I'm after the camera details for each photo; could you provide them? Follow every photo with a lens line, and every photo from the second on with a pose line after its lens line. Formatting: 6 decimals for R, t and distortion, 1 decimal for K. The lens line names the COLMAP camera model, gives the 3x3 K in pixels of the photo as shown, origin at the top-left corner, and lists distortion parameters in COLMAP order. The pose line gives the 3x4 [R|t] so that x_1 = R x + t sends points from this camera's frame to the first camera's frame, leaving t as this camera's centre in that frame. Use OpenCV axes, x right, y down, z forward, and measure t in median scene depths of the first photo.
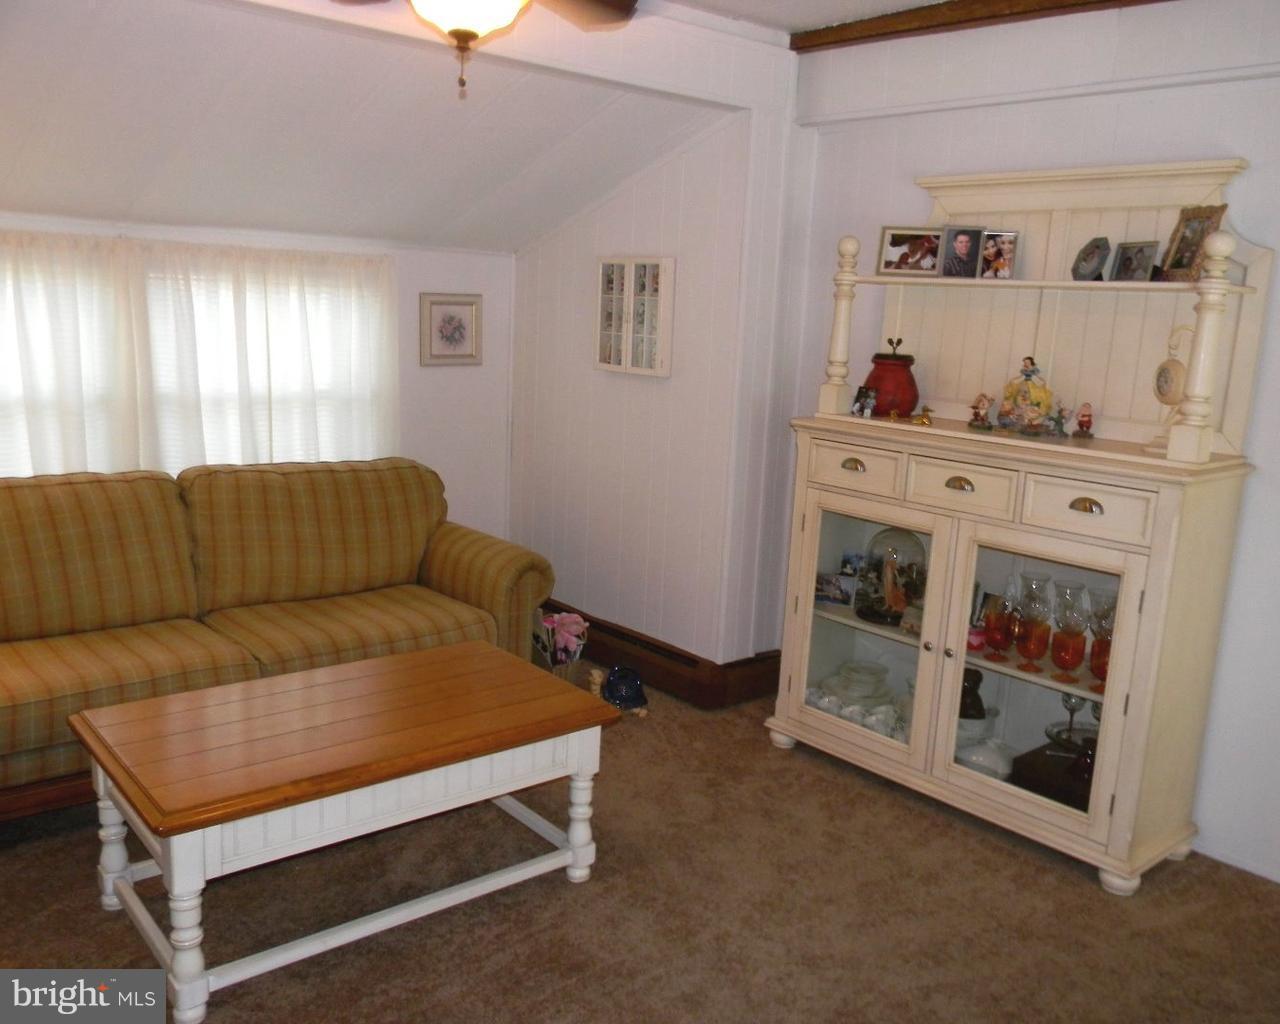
lens RADIAL K [[1125.1, 0, 638.3], [0, 1125.1, 504.7], [0, 0, 1]] dist [0.035556, -0.013469]
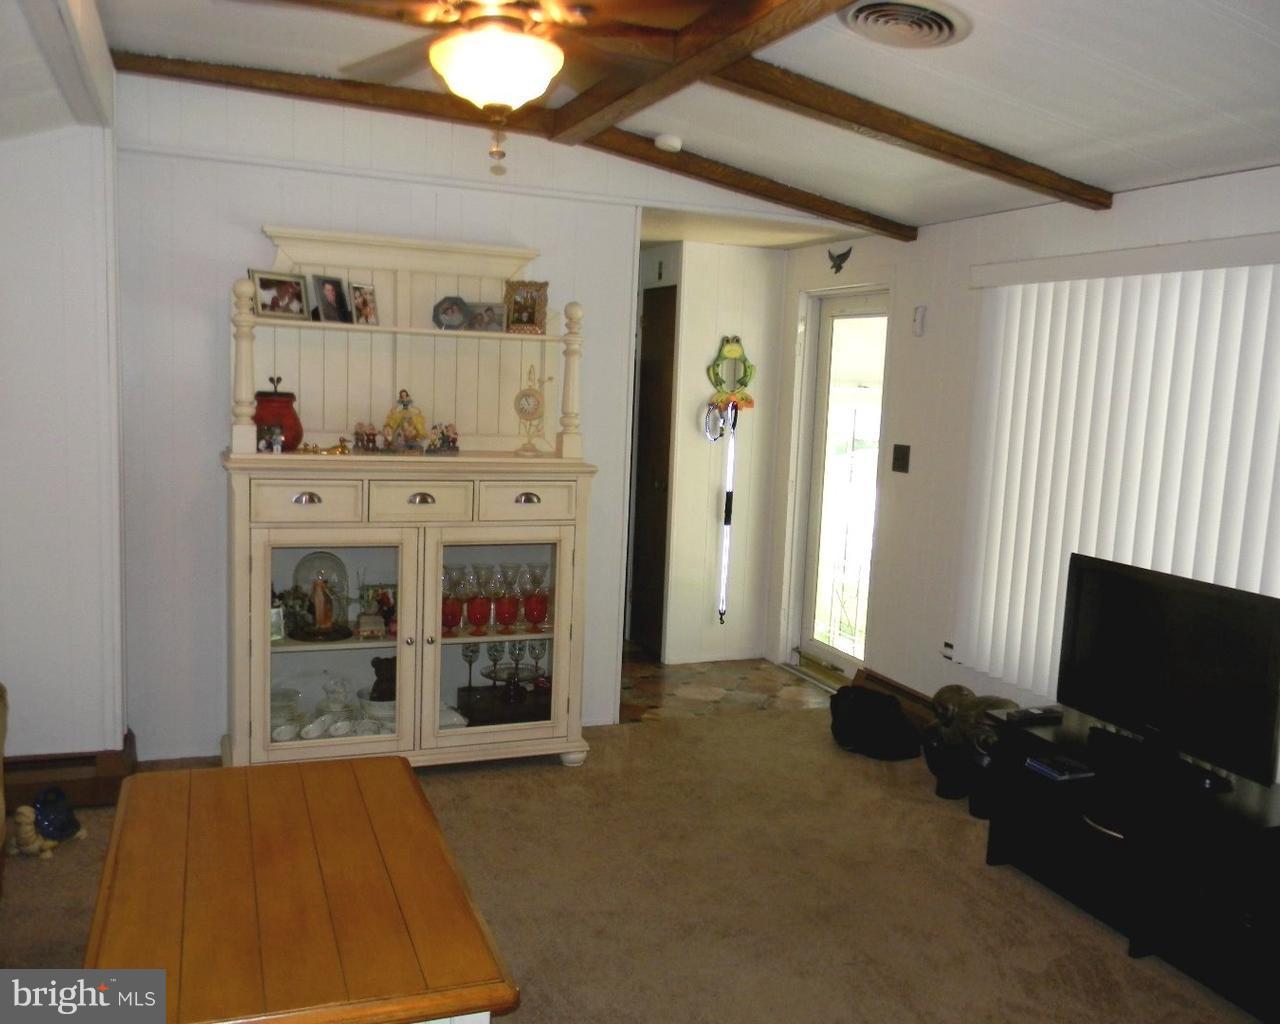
lens RADIAL K [[1125.1, 0, 630.9], [0, 1125.1, 505.5], [0, 0, 1]] dist [0.035556, -0.013469]
pose [[0.335477, -0.141118, 0.931419, -0.709758], [0.142248, 0.984968, 0.097996, -0.090963], [-0.931247, 0.099617, 0.350508, 0.355319]]
